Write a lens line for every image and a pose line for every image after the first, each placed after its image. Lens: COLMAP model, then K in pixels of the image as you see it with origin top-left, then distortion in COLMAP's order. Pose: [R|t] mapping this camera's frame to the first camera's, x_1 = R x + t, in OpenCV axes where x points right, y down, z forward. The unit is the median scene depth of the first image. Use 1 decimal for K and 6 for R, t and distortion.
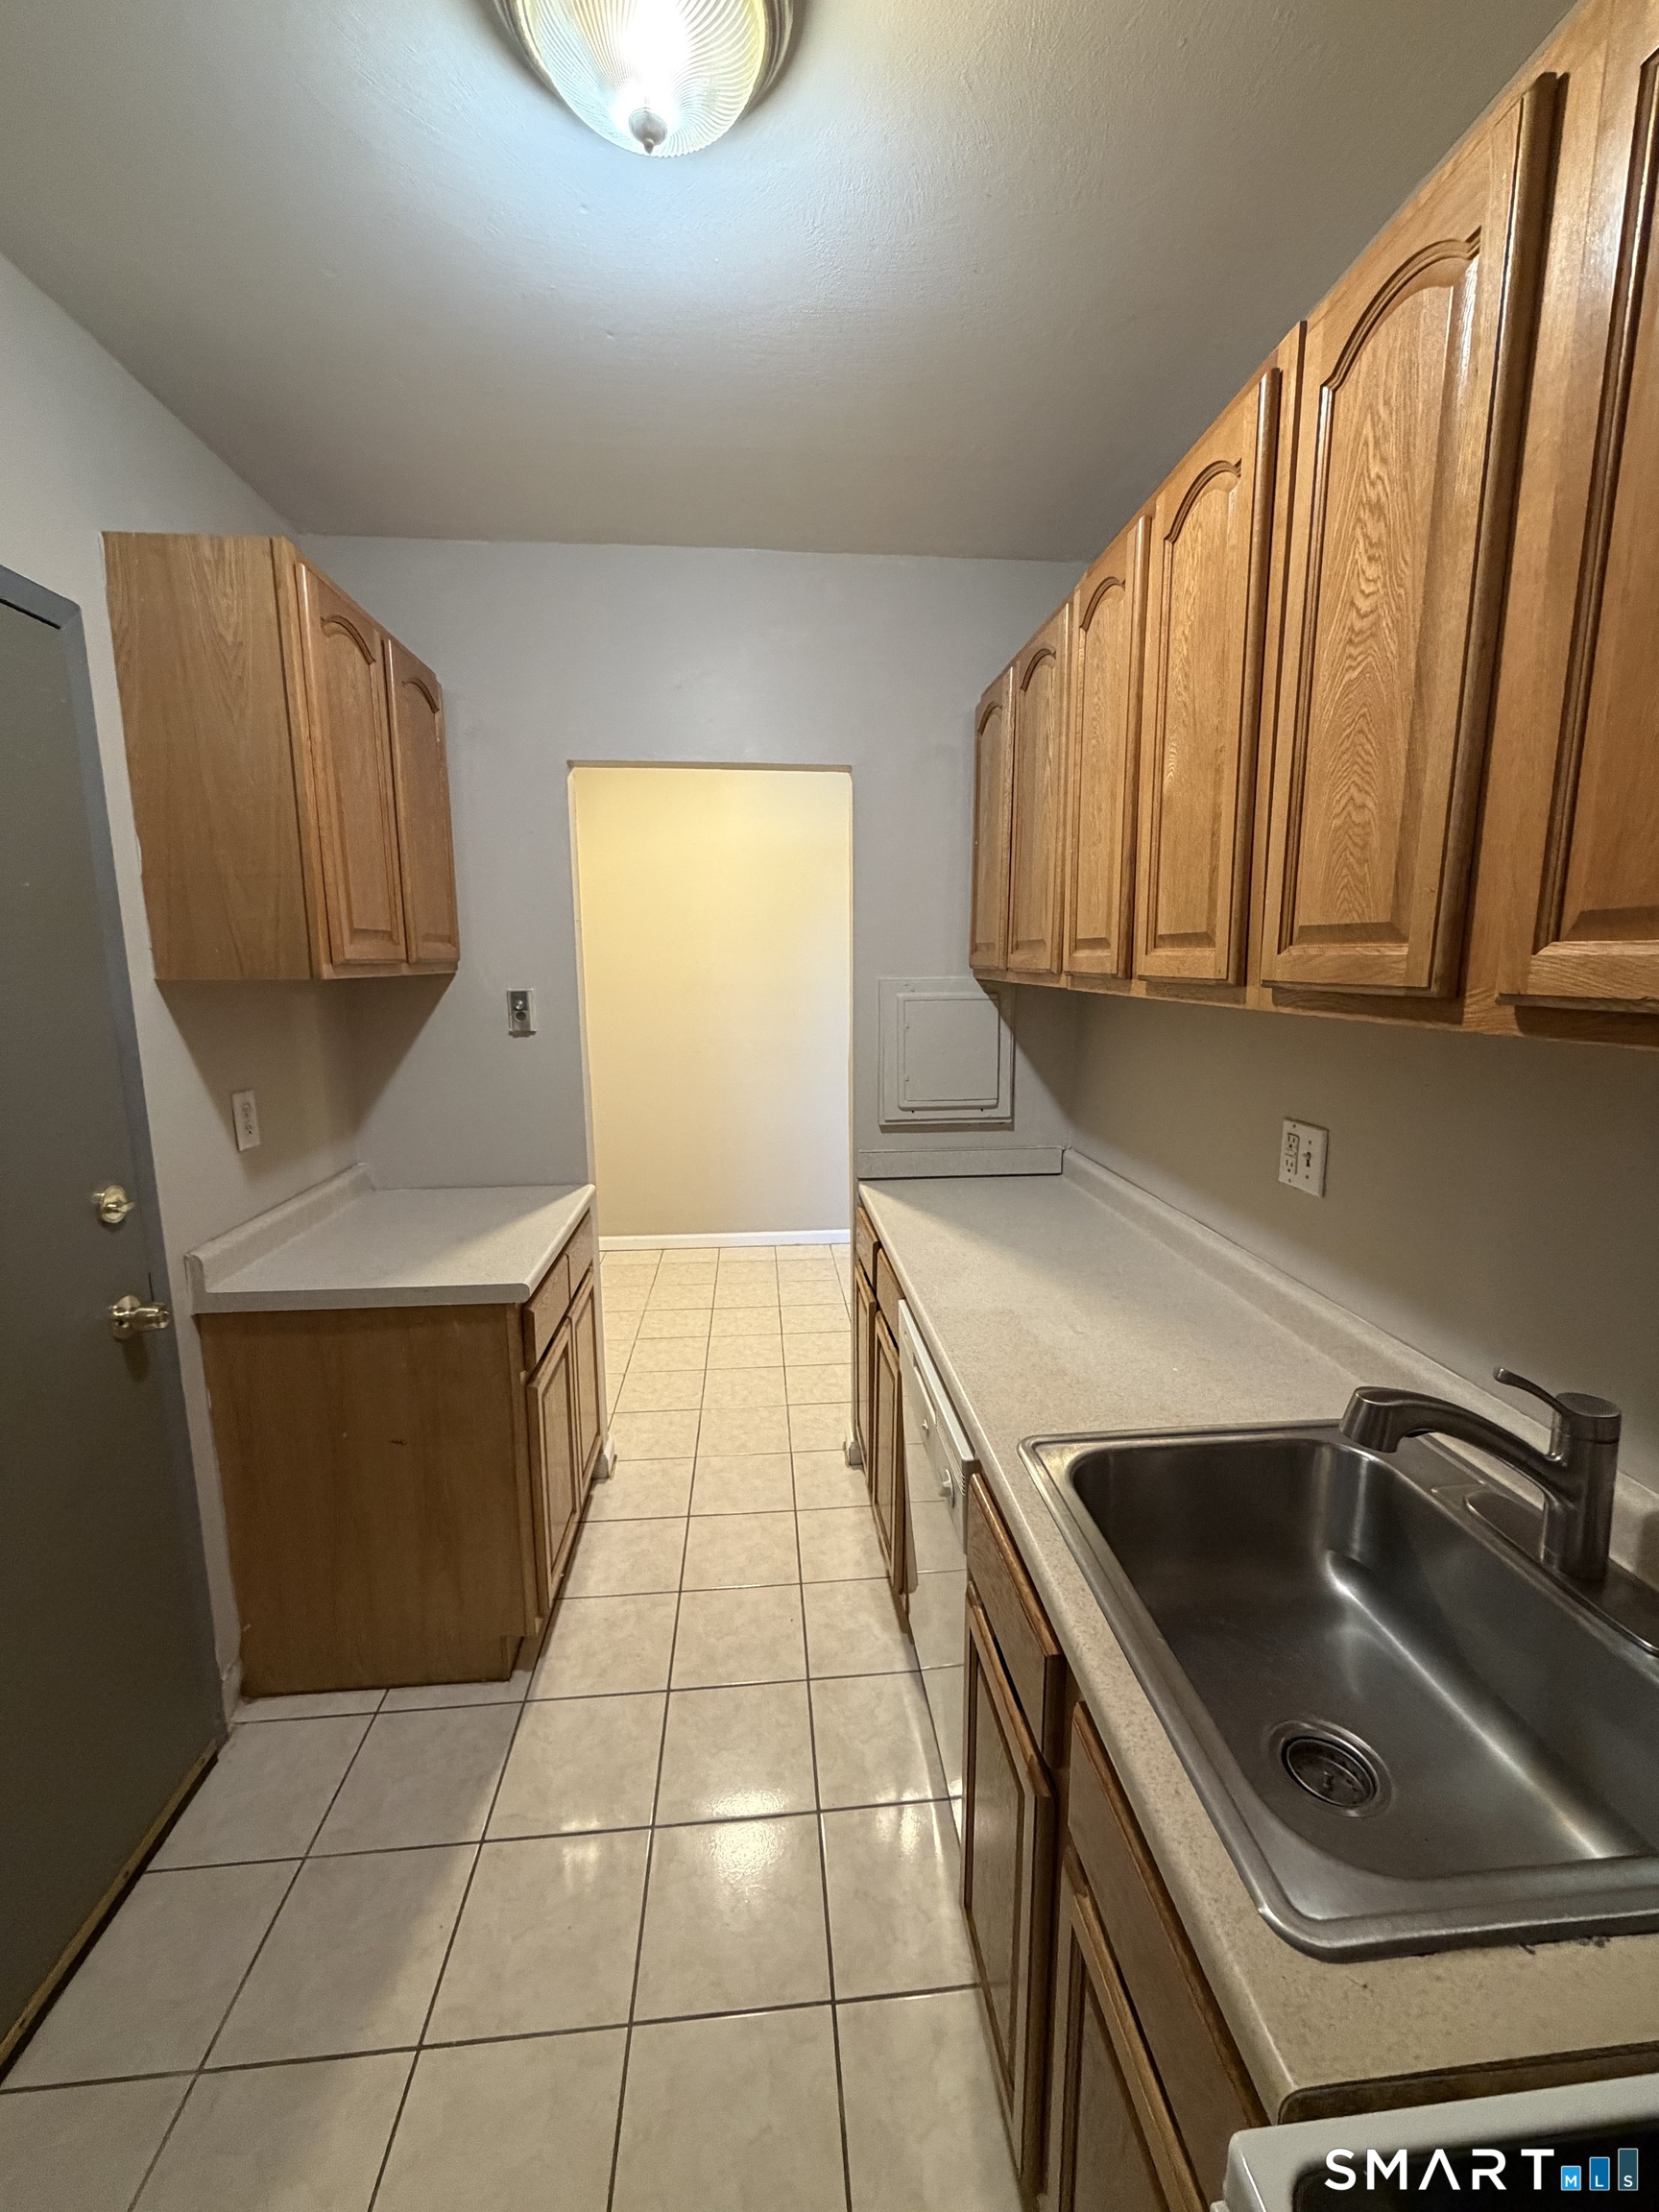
lens RADIAL K [[879.3, 0, 833.9], [0, 879.3, 1101.0], [0, 0, 1]] dist [-0.007043, 0.001523]
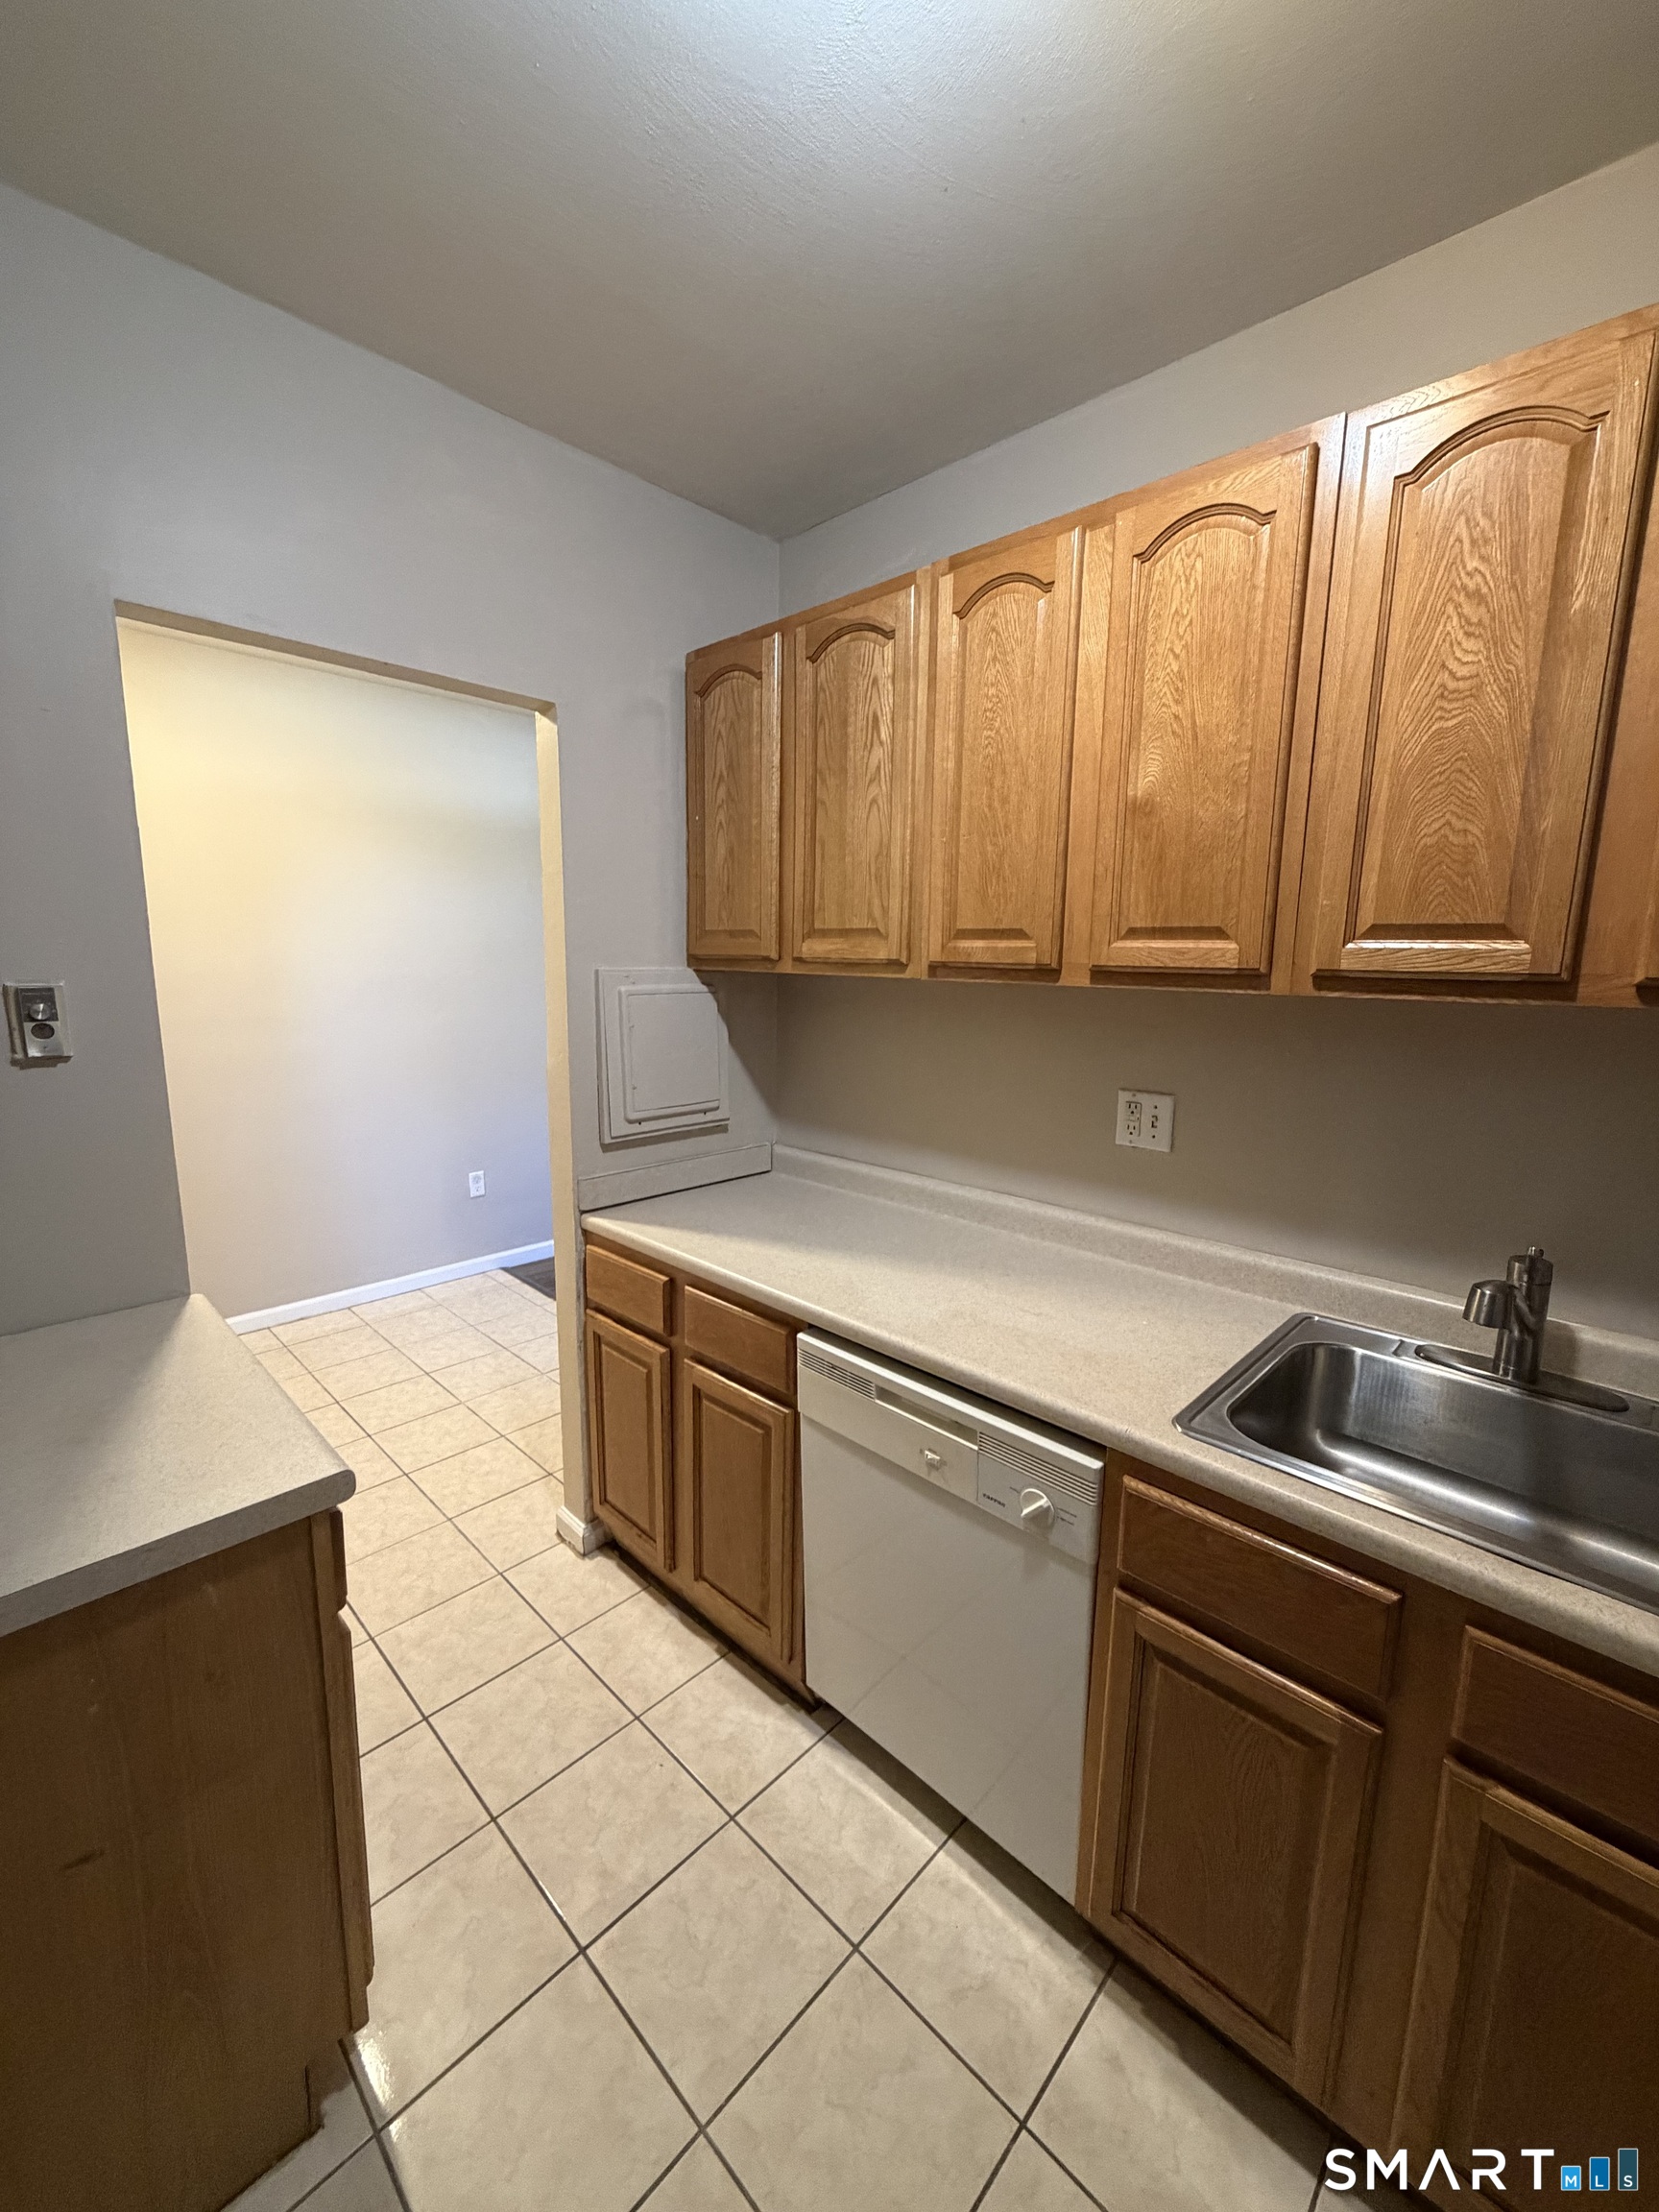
lens RADIAL K [[879.3, 0, 834.8], [0, 879.3, 1100.9], [0, 0, 1]] dist [-0.007043, 0.001523]
pose [[0.755499, -0.091752, 0.648694, -0.550791], [0.087806, 0.995392, 0.038527, -0.044928], [-0.649239, 0.027852, 0.760074, 0.374852]]
